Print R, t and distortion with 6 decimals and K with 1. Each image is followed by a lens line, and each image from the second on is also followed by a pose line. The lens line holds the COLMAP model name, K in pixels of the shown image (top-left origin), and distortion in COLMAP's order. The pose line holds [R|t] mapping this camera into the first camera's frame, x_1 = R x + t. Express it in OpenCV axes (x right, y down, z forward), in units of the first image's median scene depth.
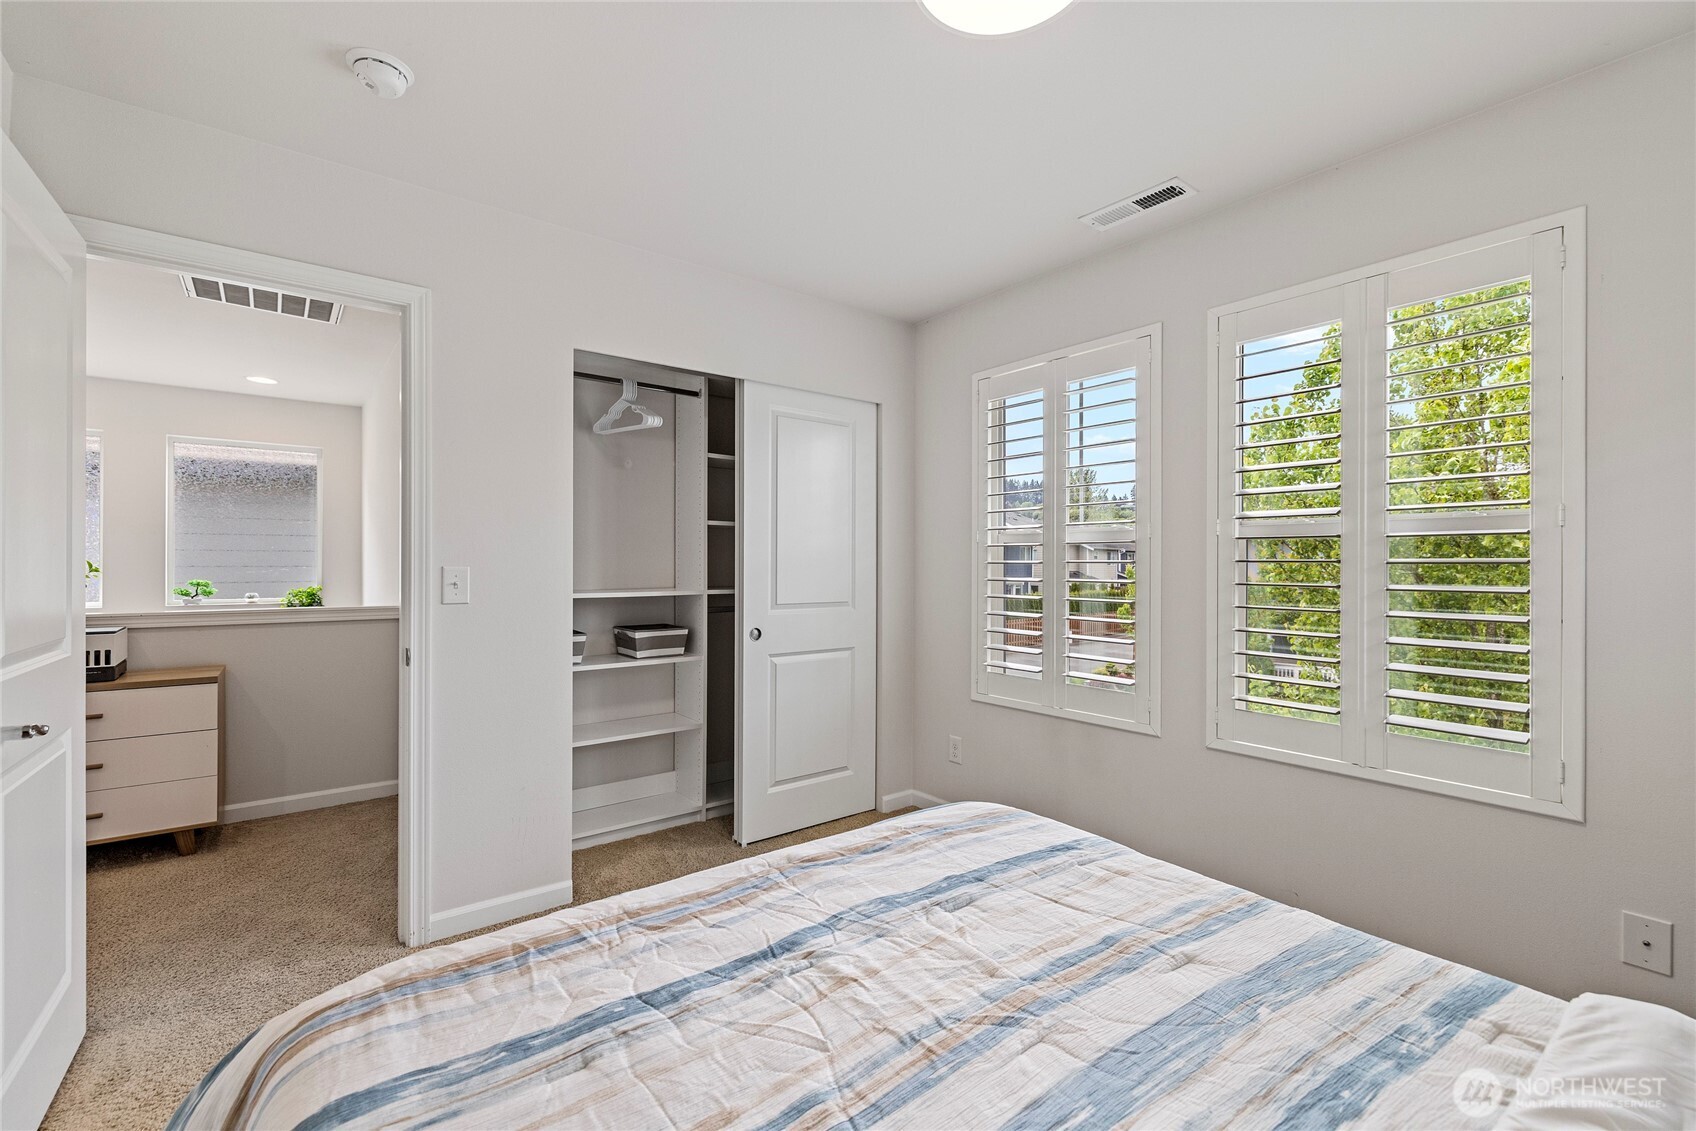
lens RADIAL K [[713.9, 0, 835.4], [0, 713.9, 554.2], [0, 0, 1]] dist [-0.000866, -0.000635]
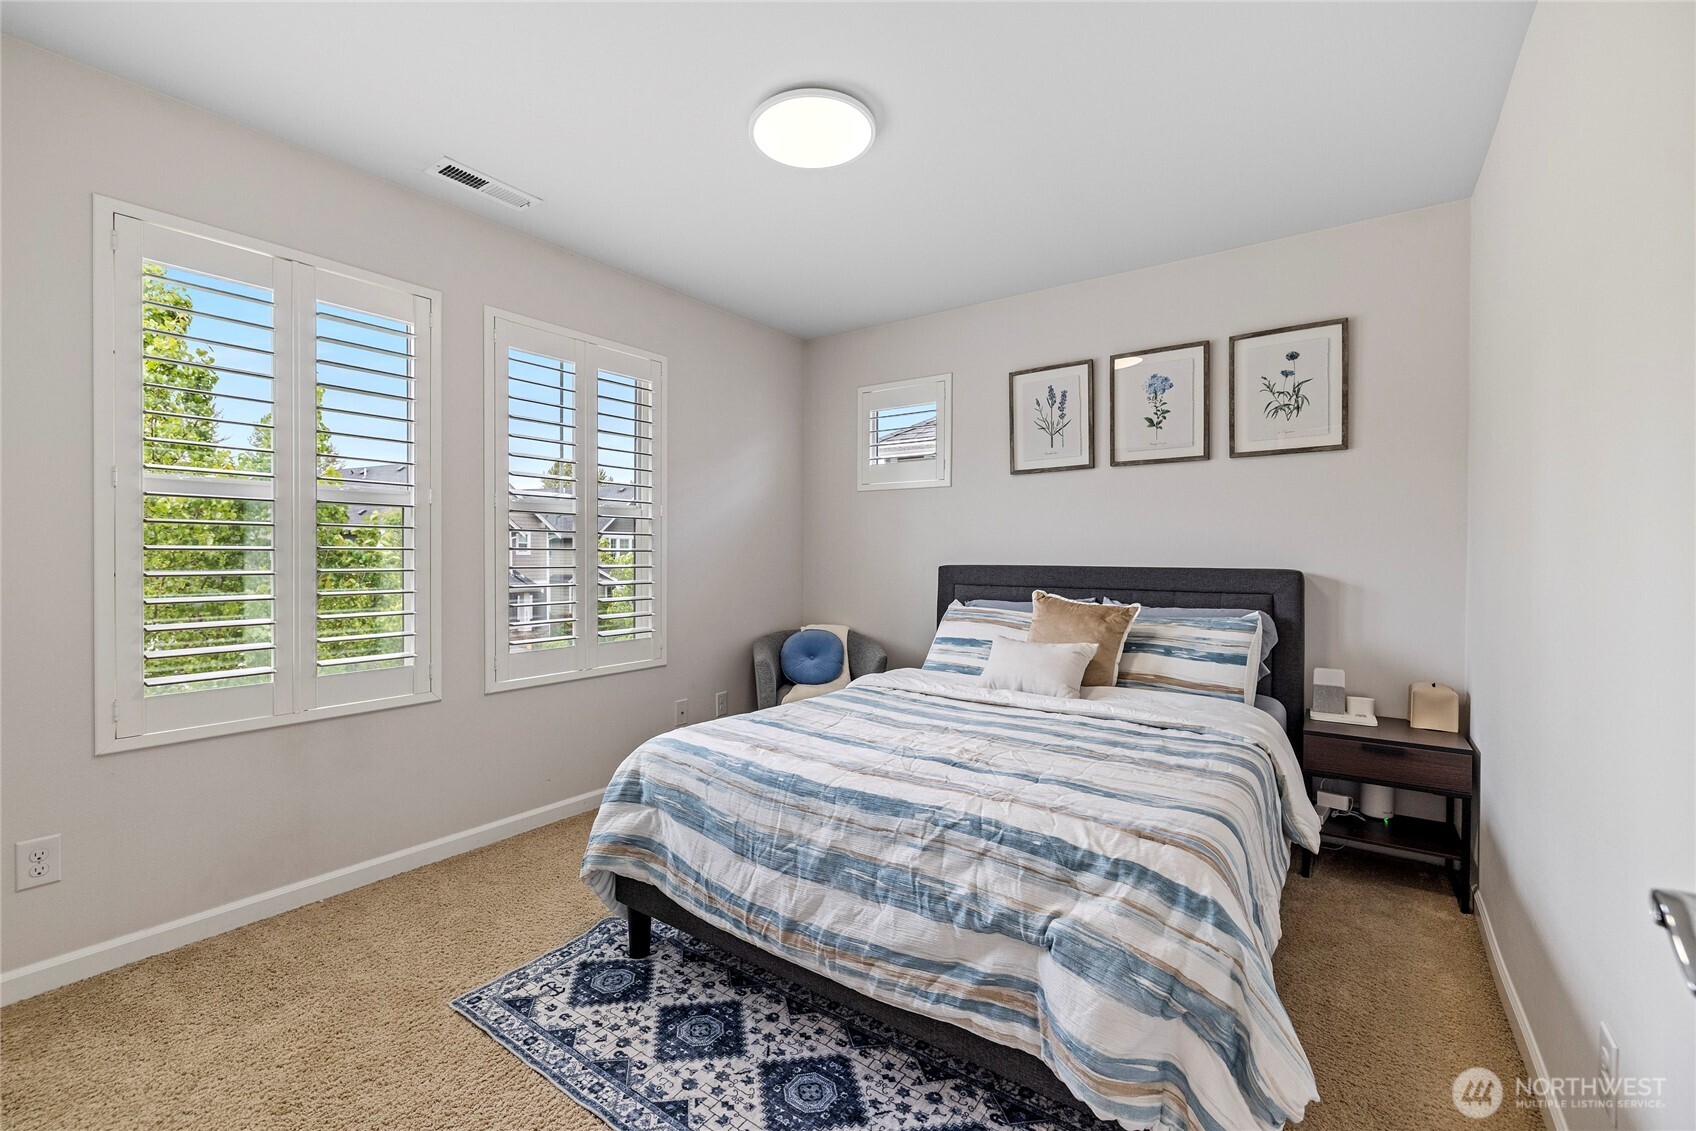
lens RADIAL K [[713.9, 0, 835.4], [0, 713.9, 554.2], [0, 0, 1]] dist [-0.000866, -0.000635]
pose [[-0.276440, 0.003151, 0.961026, -0.823512], [-0.012796, 0.999894, -0.006959, 0.055789], [-0.960946, -0.014221, -0.276370, 0.910680]]
